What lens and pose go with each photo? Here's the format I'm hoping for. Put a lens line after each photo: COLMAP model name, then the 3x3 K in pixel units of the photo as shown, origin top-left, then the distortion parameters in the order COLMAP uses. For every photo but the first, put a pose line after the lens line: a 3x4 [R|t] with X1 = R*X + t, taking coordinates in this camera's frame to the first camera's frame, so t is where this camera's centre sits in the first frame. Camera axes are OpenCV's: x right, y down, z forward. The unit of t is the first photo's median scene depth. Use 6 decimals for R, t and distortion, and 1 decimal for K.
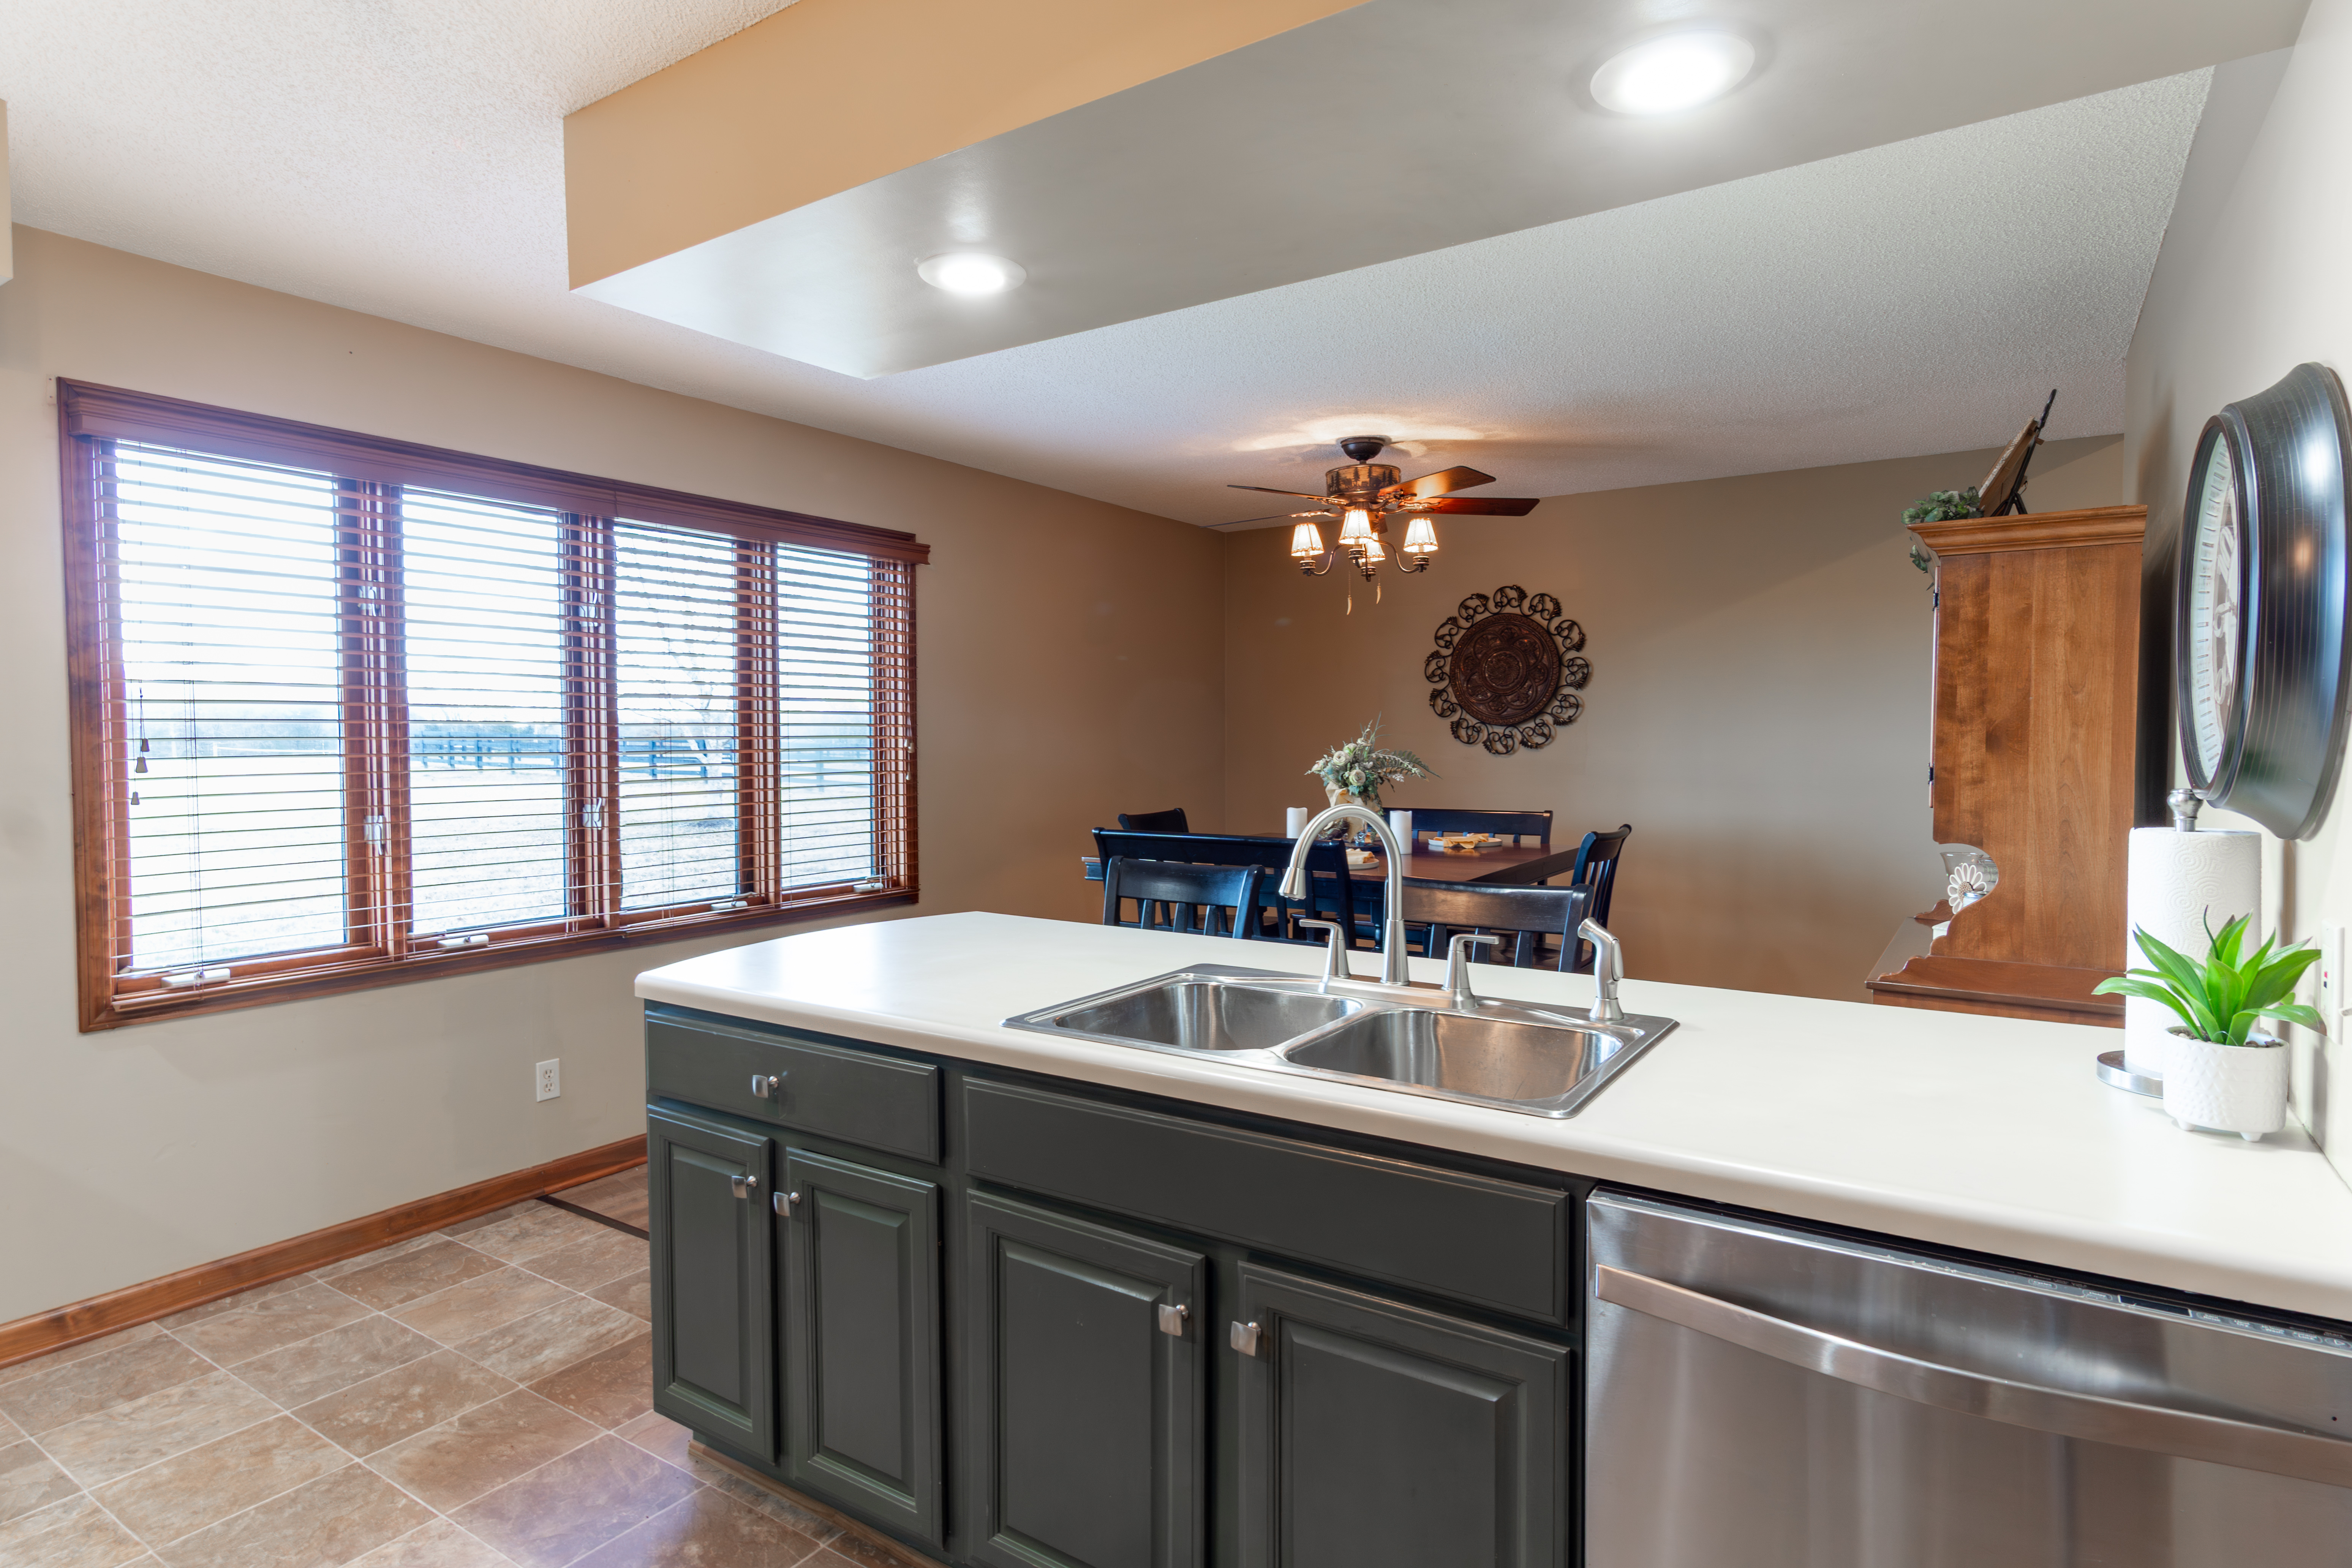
lens RADIAL K [[1253.7, 0, 1183.1], [0, 1253.7, 779.6], [0, 0, 1]] dist [0.003899, 0.003442]
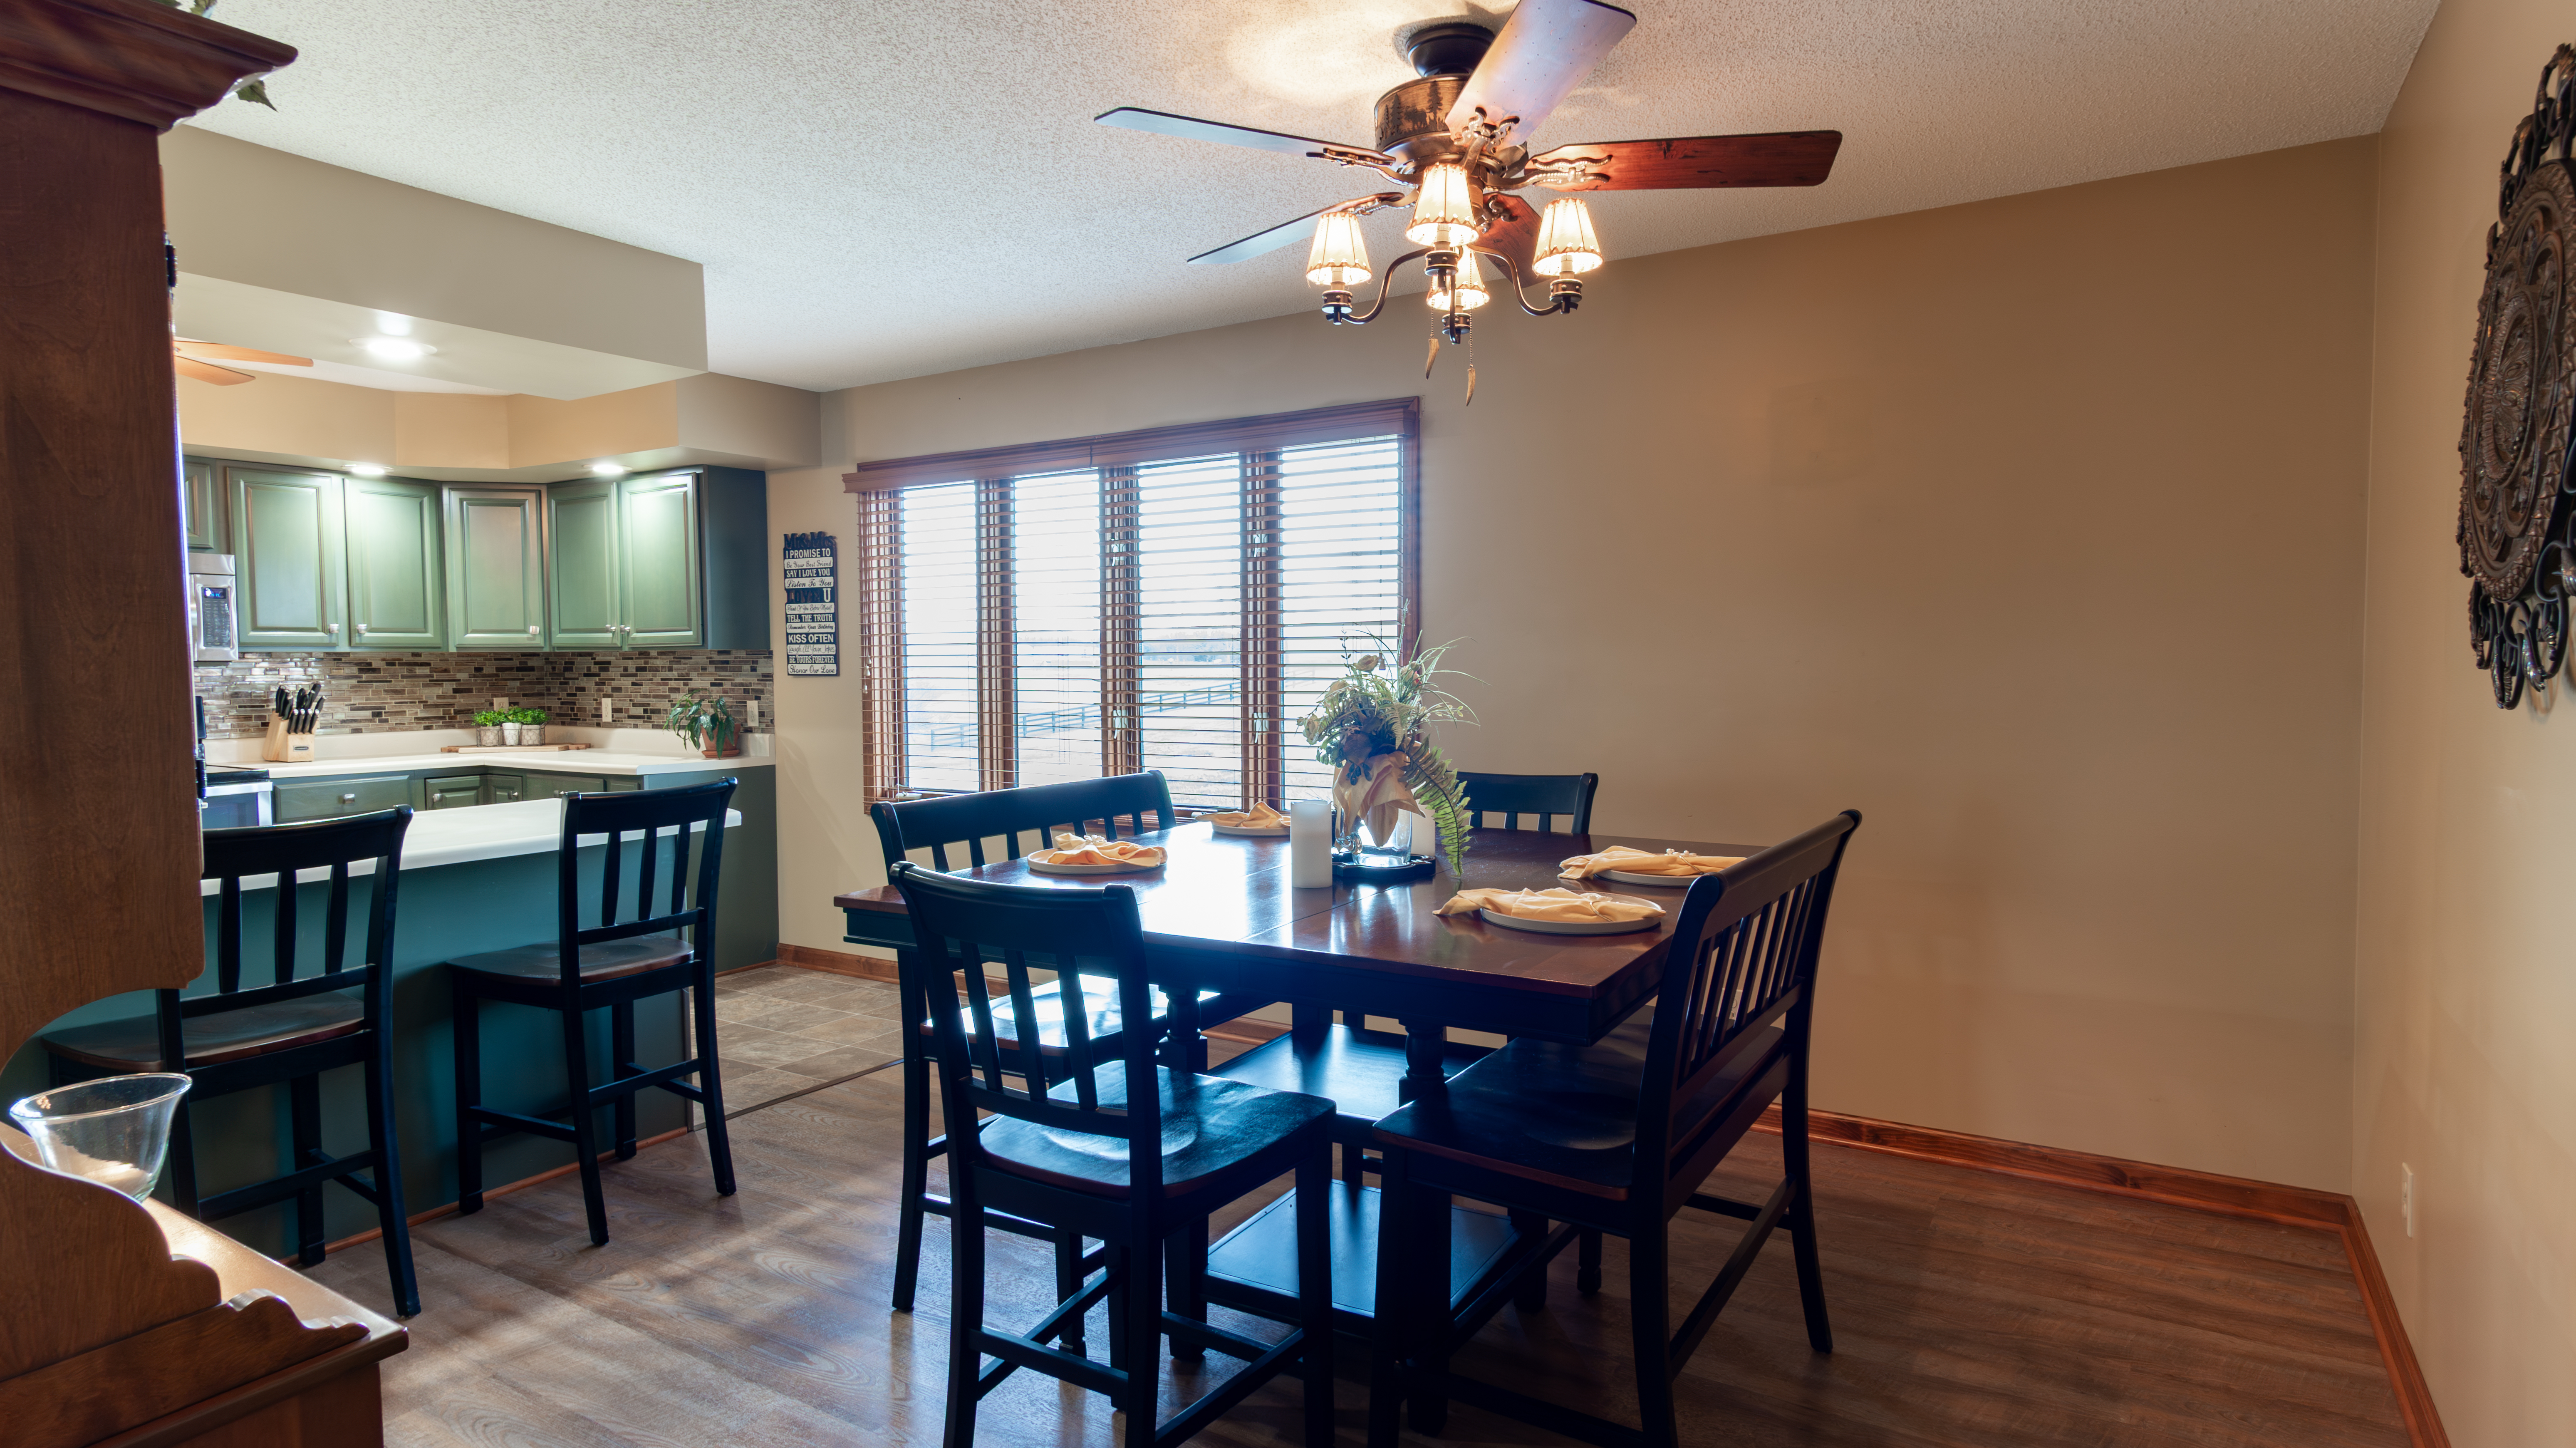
lens RADIAL K [[1379.2, 0, 1296.0], [0, 1379.2, 721.9], [0, 0, 1]] dist [0.001129, 0.000591]
pose [[0.023552, 0.048179, -0.998561, 1.126191], [-0.029149, 0.998446, 0.047486, -0.048554], [0.999298, 0.027989, 0.024919, 1.522988]]
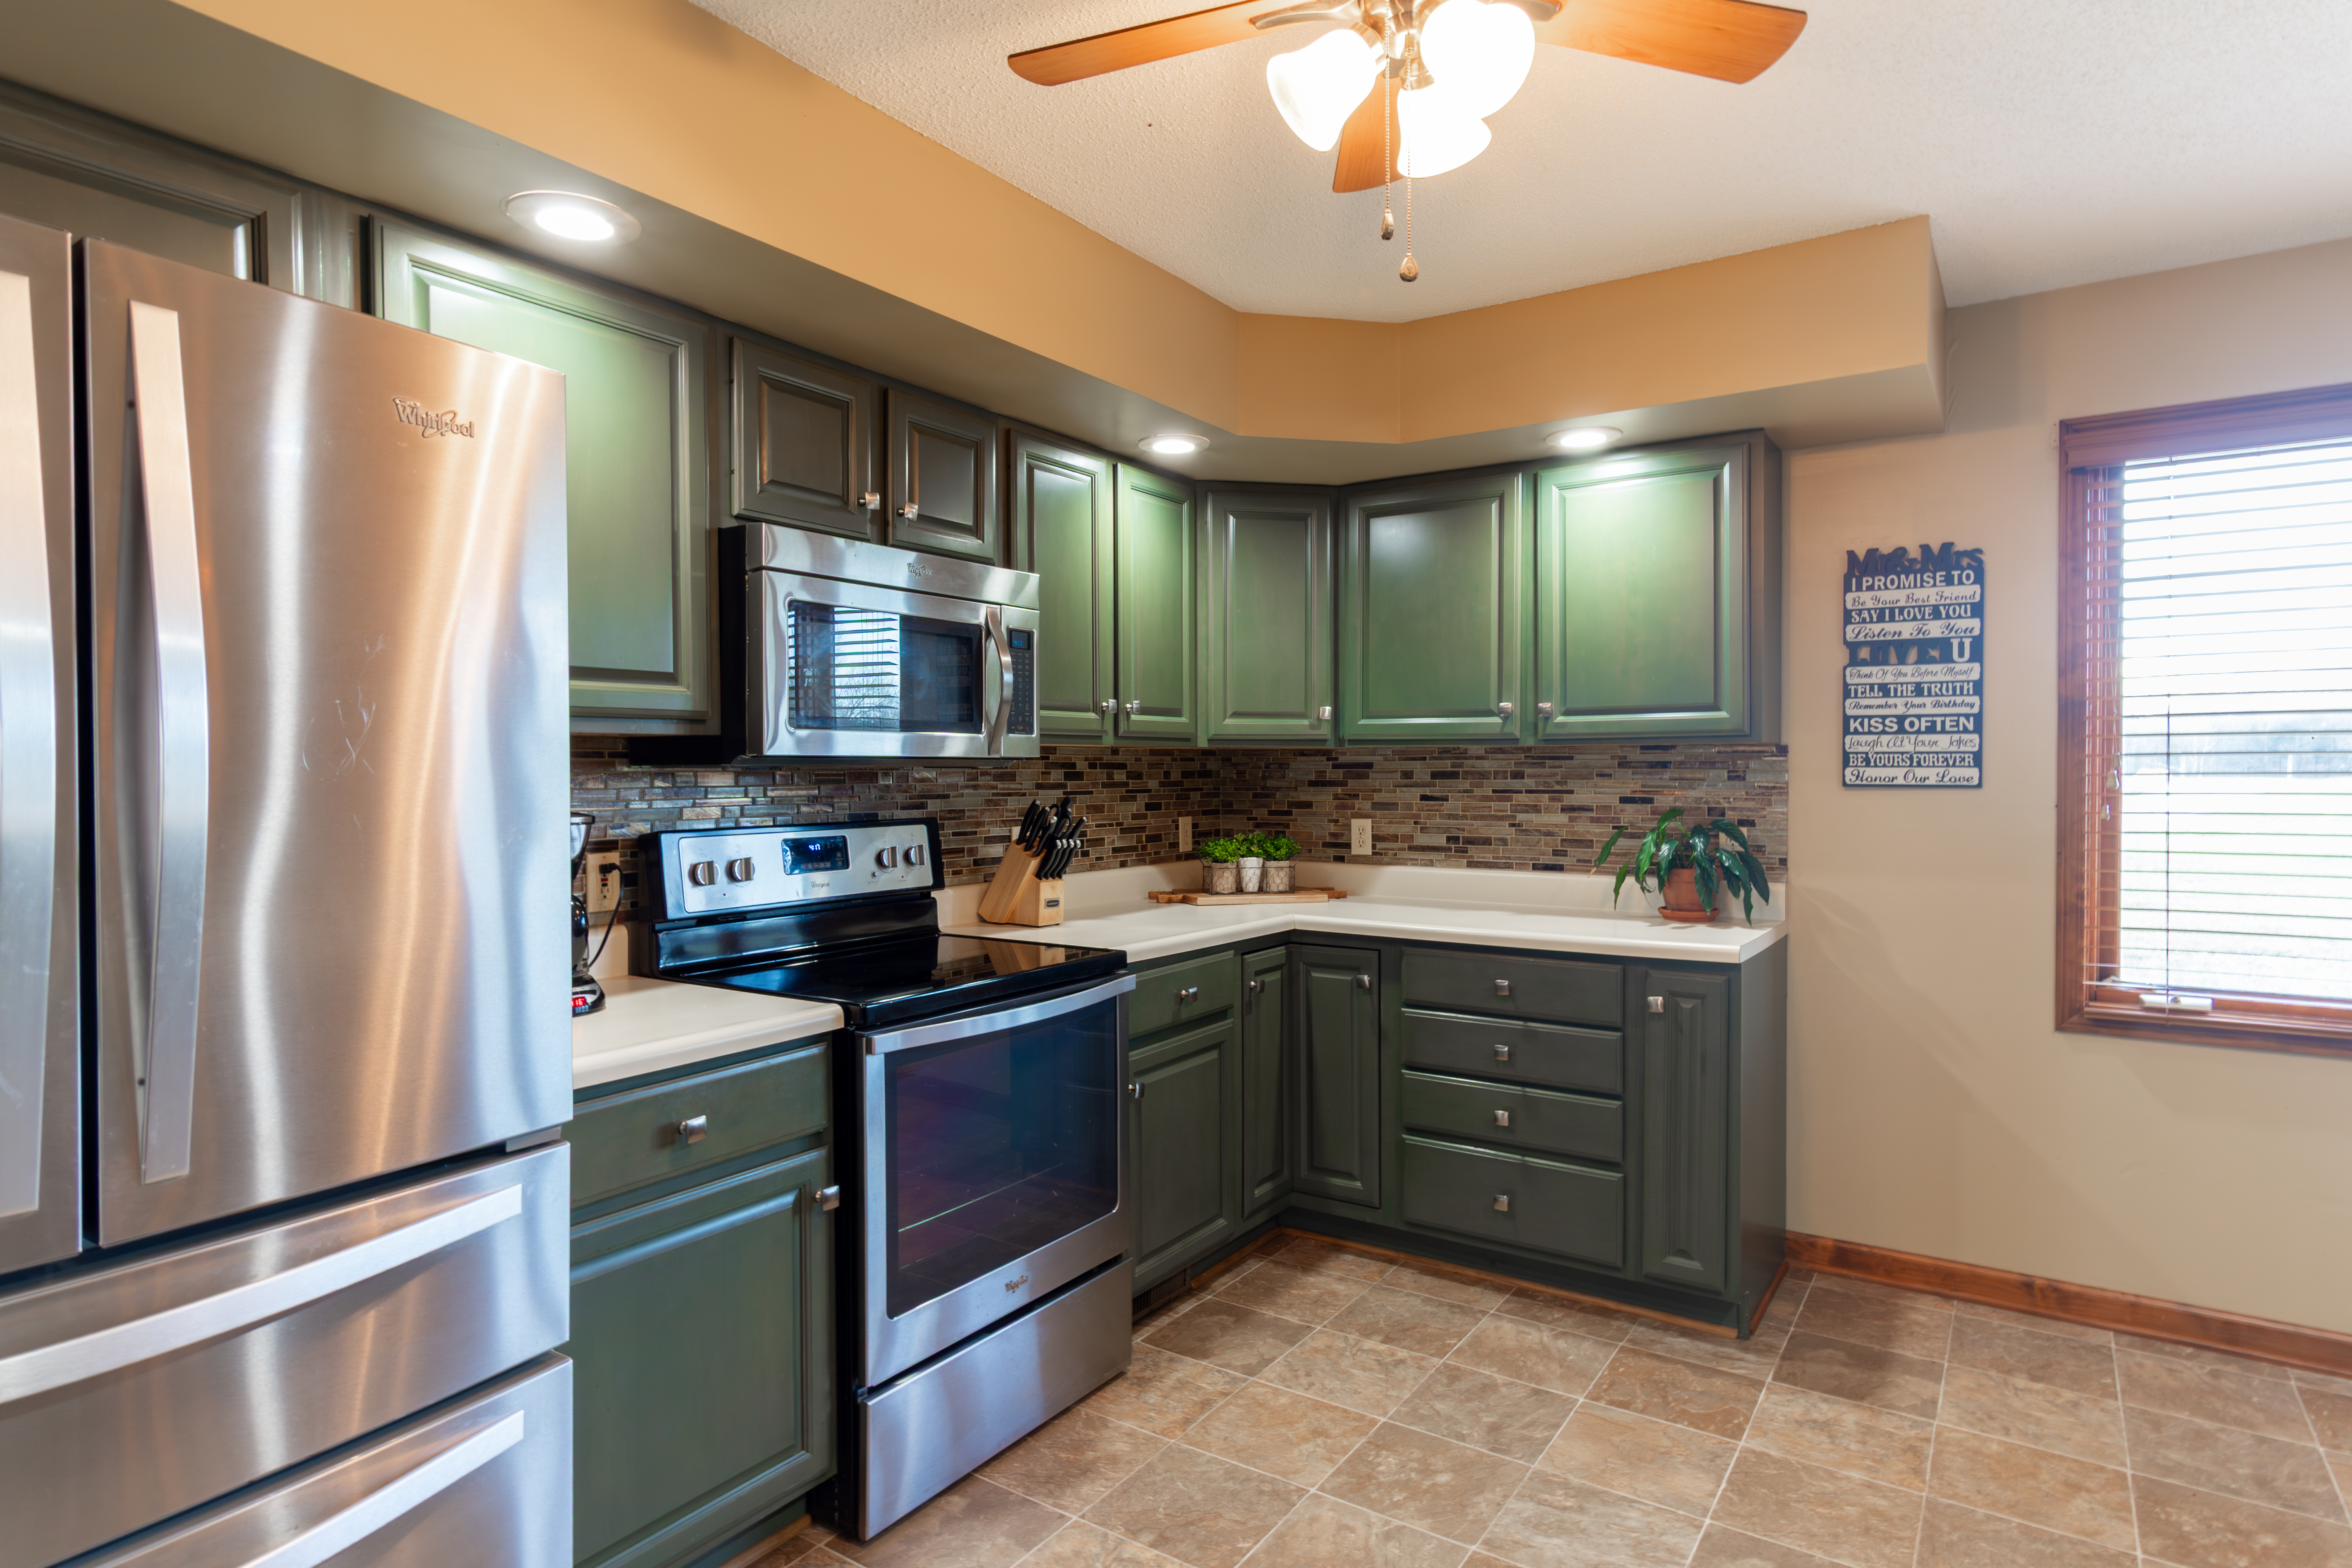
lens RADIAL K [[1253.7, 0, 1157.7], [0, 1253.7, 787.7], [0, 0, 1]] dist [0.003899, 0.003442]
pose [[-0.009836, 0.018533, -0.999780, 0.191643], [-0.032881, 0.999282, 0.018847, 0.001129], [0.999411, 0.033059, -0.009220, 0.234271]]
